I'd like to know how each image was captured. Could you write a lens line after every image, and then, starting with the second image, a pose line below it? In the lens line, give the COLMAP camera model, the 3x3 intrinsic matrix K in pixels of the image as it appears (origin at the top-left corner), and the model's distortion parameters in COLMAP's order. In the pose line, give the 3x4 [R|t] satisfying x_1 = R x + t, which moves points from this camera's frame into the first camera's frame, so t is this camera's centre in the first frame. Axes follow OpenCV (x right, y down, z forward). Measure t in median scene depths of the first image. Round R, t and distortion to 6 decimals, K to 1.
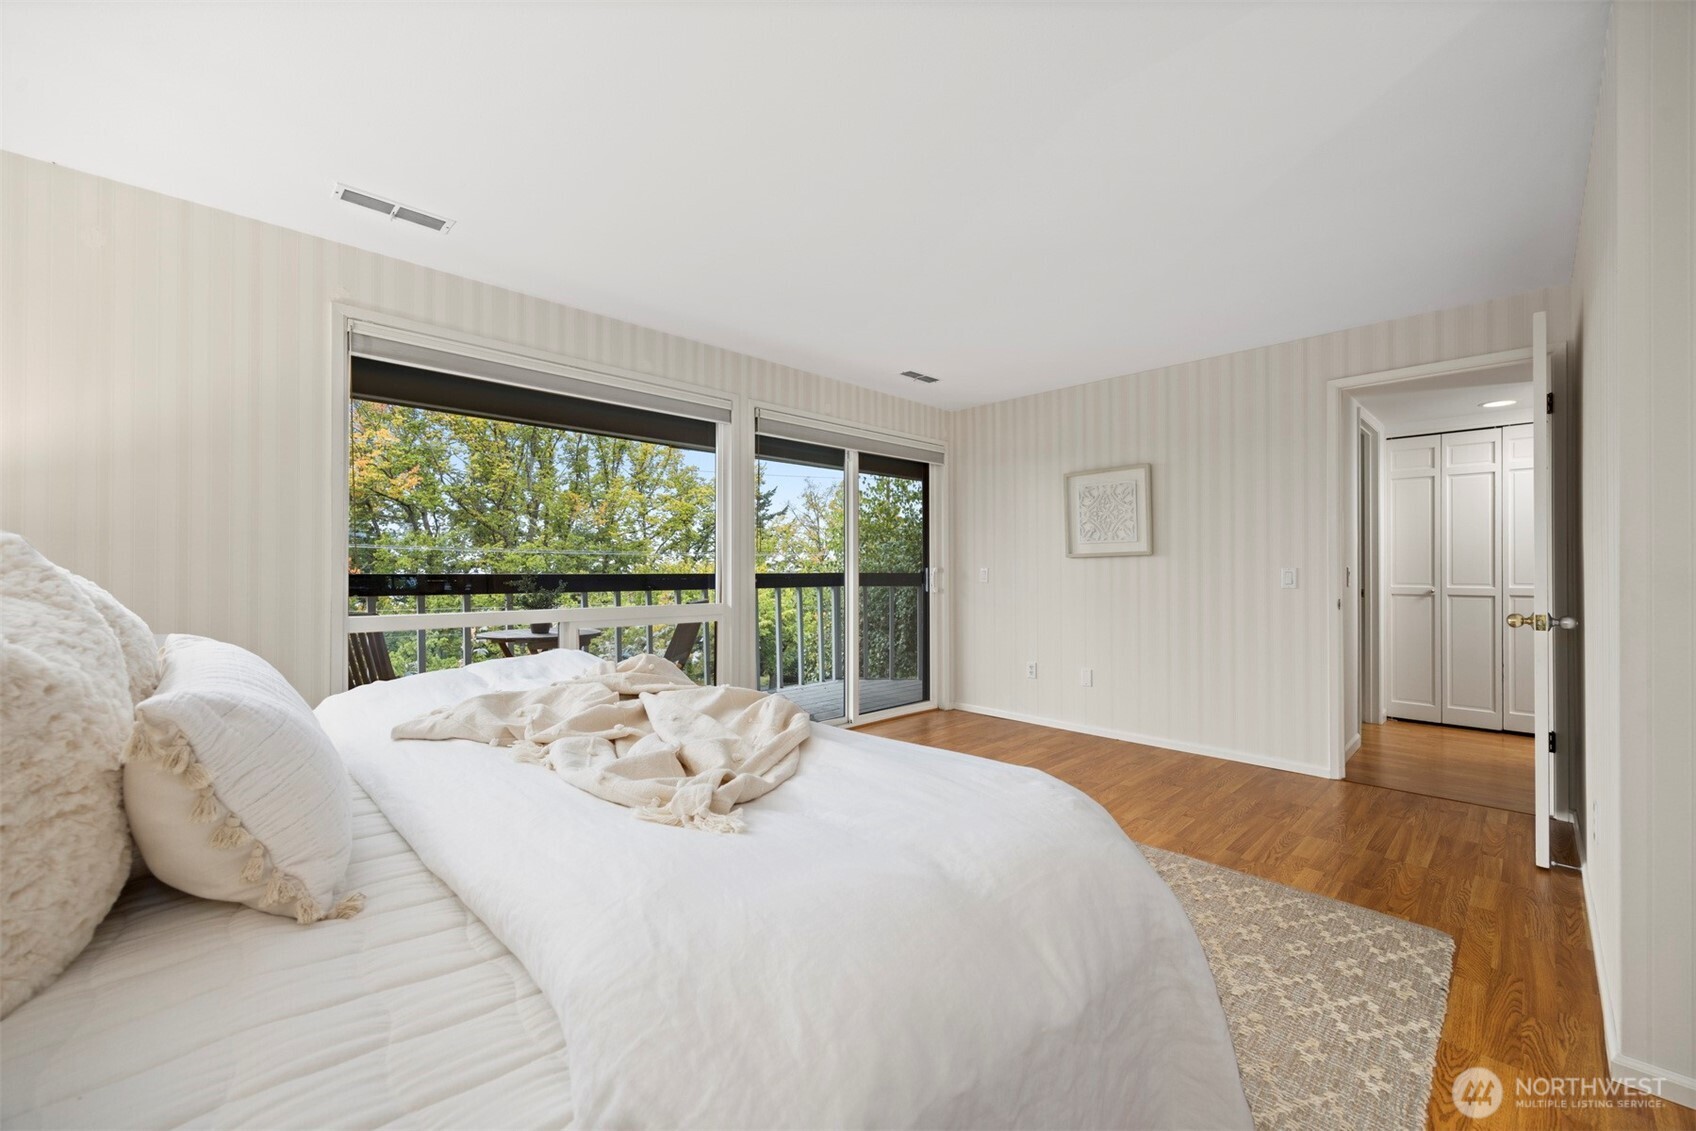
lens RADIAL K [[657.3, 0, 856.0], [0, 657.3, 573.3], [0, 0, 1]] dist [-0.008895, 0.000389]
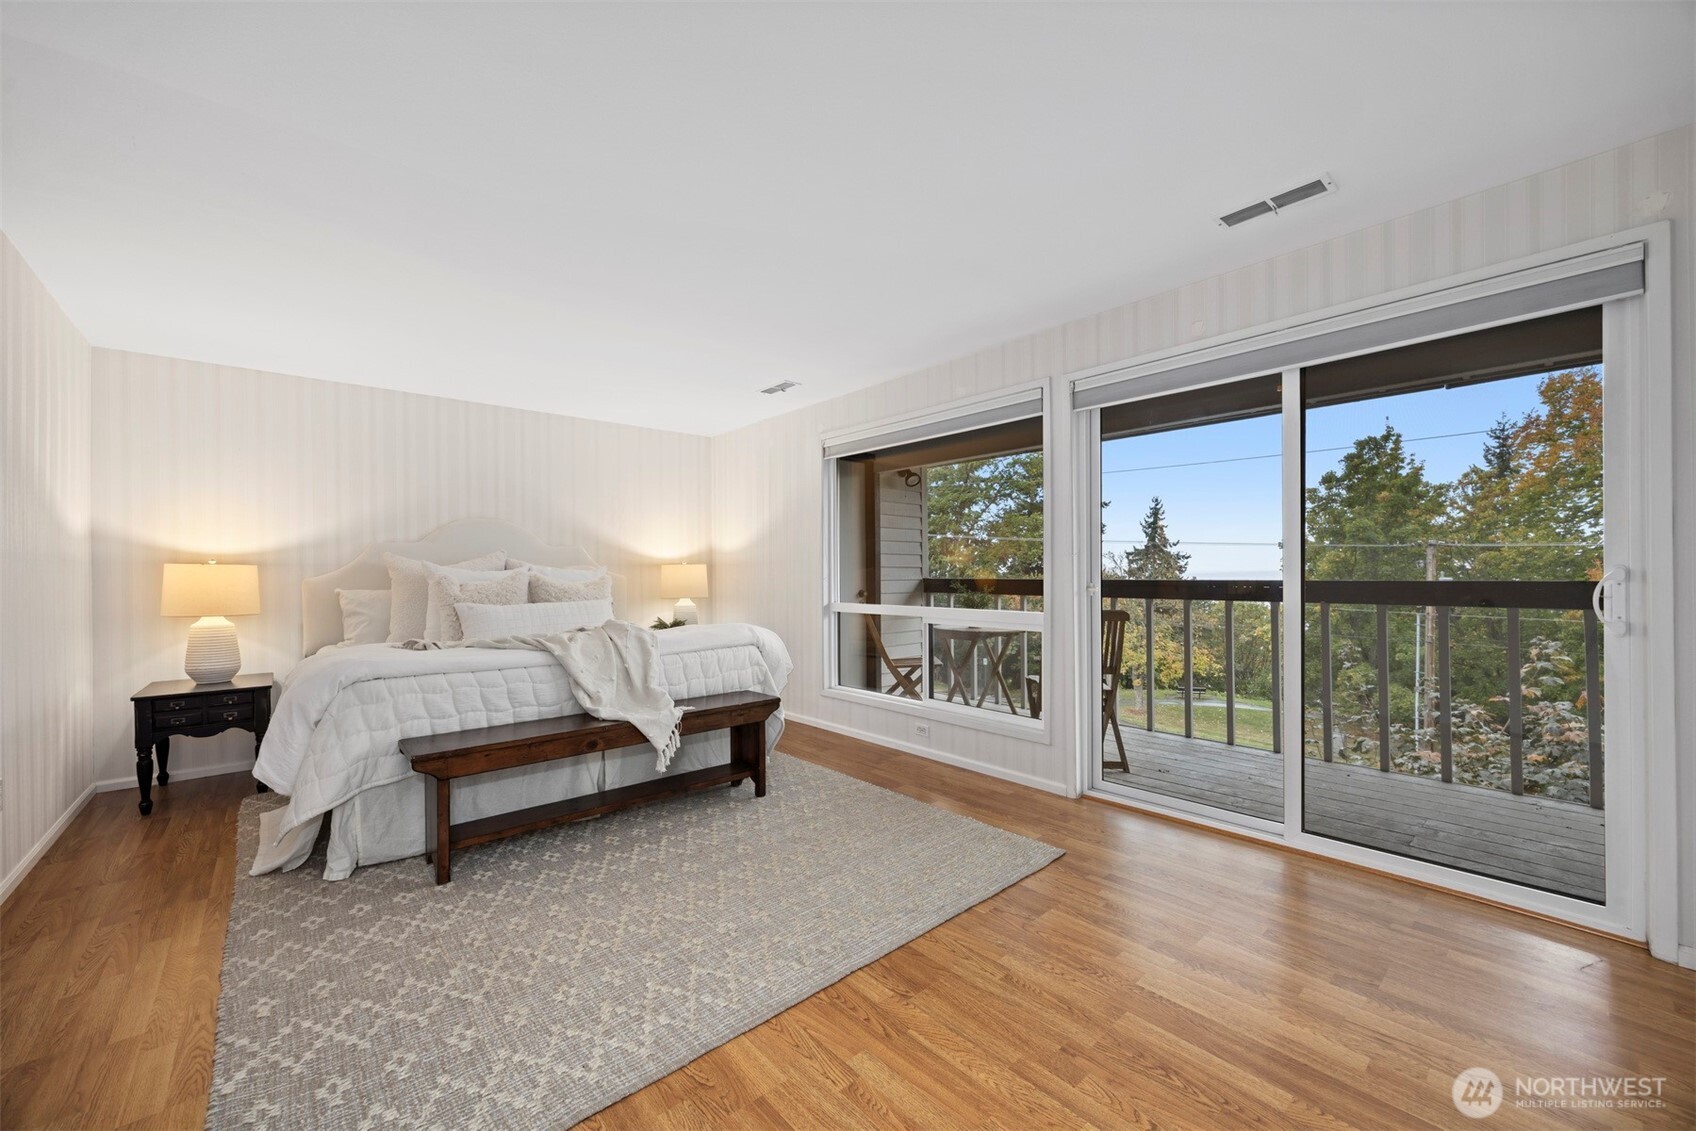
lens RADIAL K [[657.3, 0, 850.2], [0, 657.3, 570.1], [0, 0, 1]] dist [-0.008895, 0.000389]
pose [[-0.047349, -0.006917, -0.998854, 0.652886], [-0.000373, 0.999976, -0.006907, -0.005450], [0.998878, 0.000045, -0.047350, 0.715684]]
